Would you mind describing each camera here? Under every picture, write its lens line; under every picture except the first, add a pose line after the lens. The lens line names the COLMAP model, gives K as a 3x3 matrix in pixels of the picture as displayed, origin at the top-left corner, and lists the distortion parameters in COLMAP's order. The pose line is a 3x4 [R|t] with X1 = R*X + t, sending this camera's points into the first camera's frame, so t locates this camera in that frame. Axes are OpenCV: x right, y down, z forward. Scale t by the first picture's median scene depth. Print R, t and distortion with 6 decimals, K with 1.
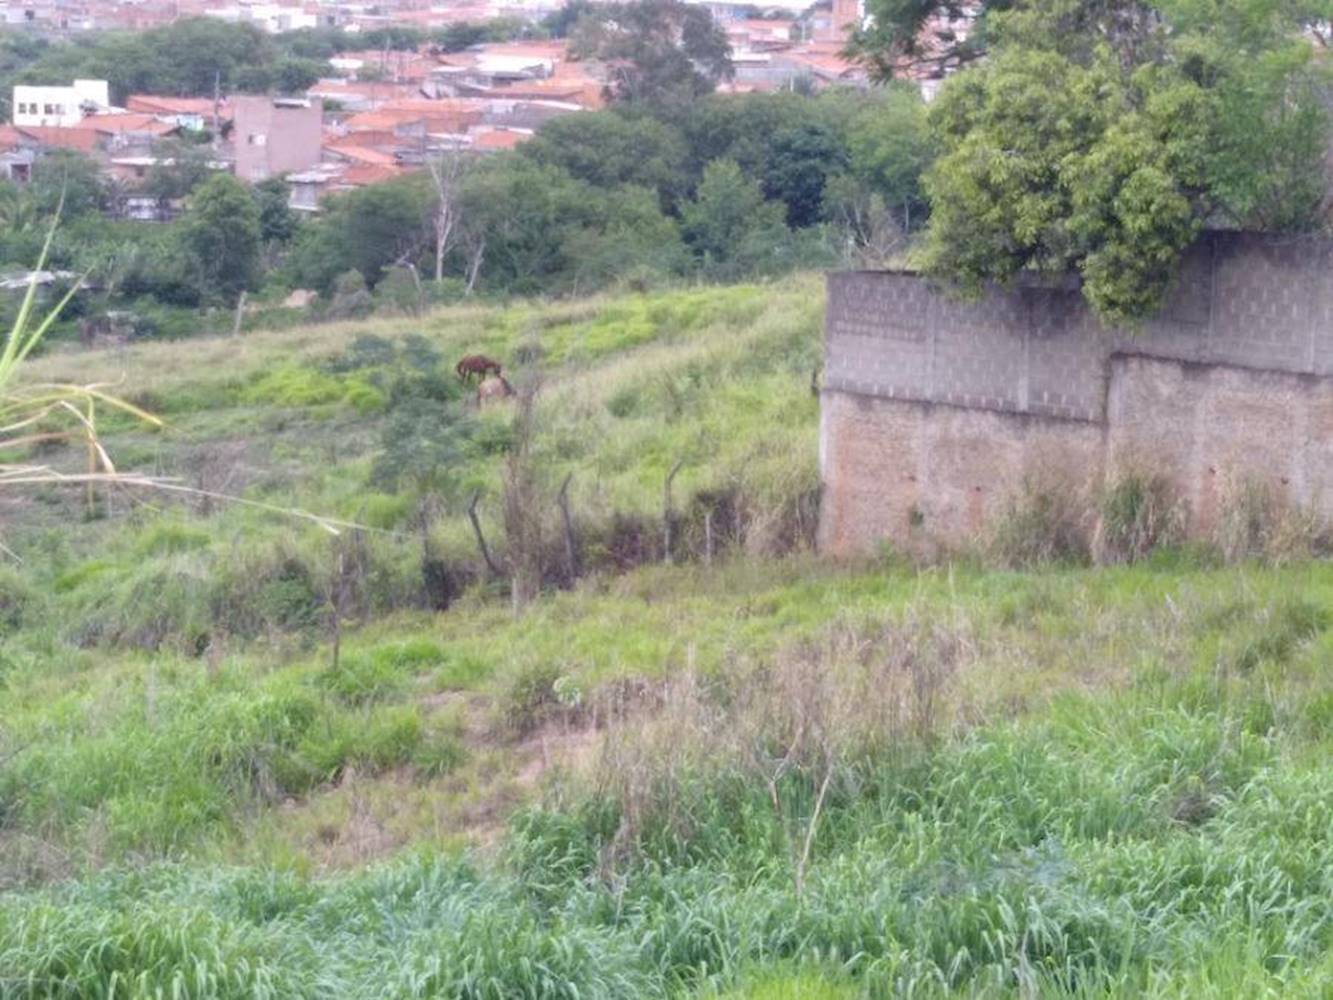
lens RADIAL K [[3653.2, 0, 666.5], [0, 3653.2, 500.0], [0, 0, 1]] dist [0.088298, 1.043952]
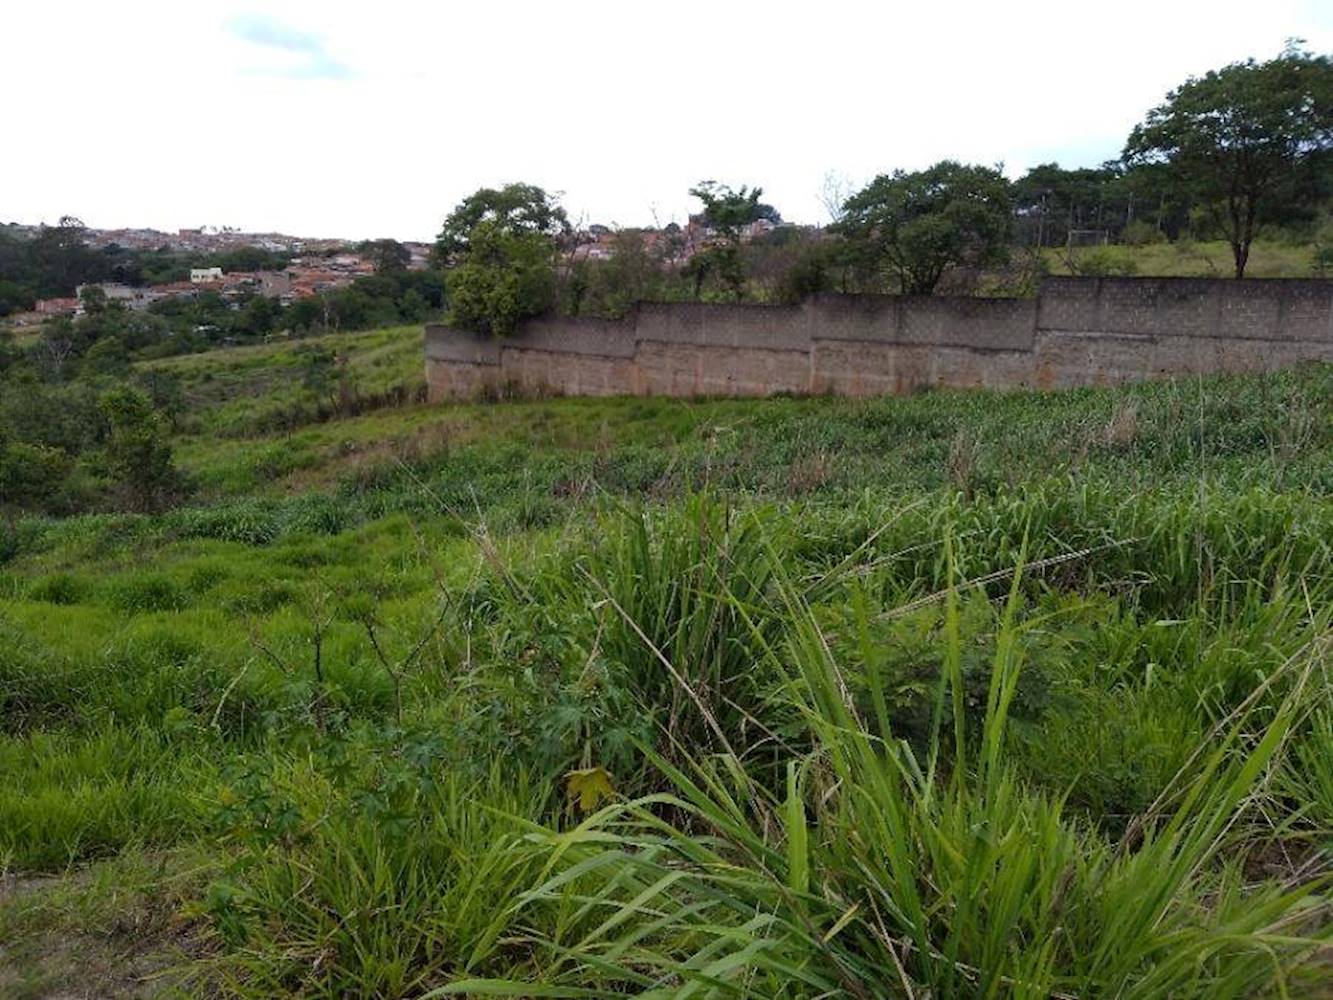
lens RADIAL K [[992.1, 0, 666.5], [0, 992.1, 500.0], [0, 0, 1]] dist [0.032790, -0.032189]
pose [[0.966561, -0.071794, 0.246181, 0.008694], [0.041915, 0.991329, 0.124537, -0.001351], [-0.252987, -0.110054, 0.961190, -0.018528]]
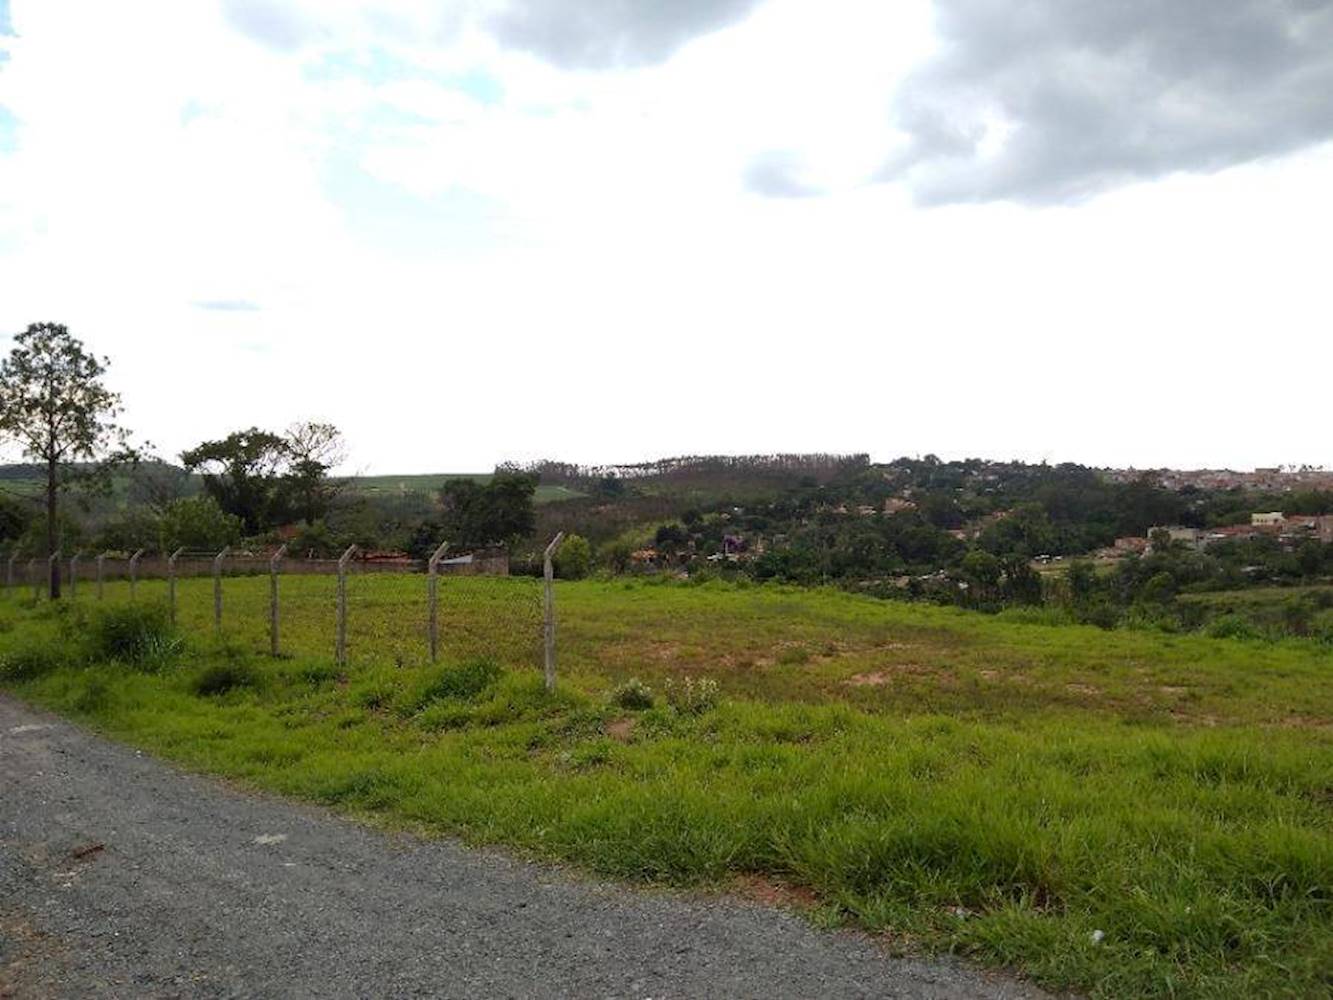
lens RADIAL K [[970.9, 0, 648.0], [0, 970.9, 497.5], [0, 0, 1]] dist [0.009923, -0.005773]
pose [[0.735744, -0.020813, -0.676939, 0.164977], [-0.061198, 0.993396, -0.097057, 0.008047], [0.674489, 0.112837, 0.729611, -0.516014]]
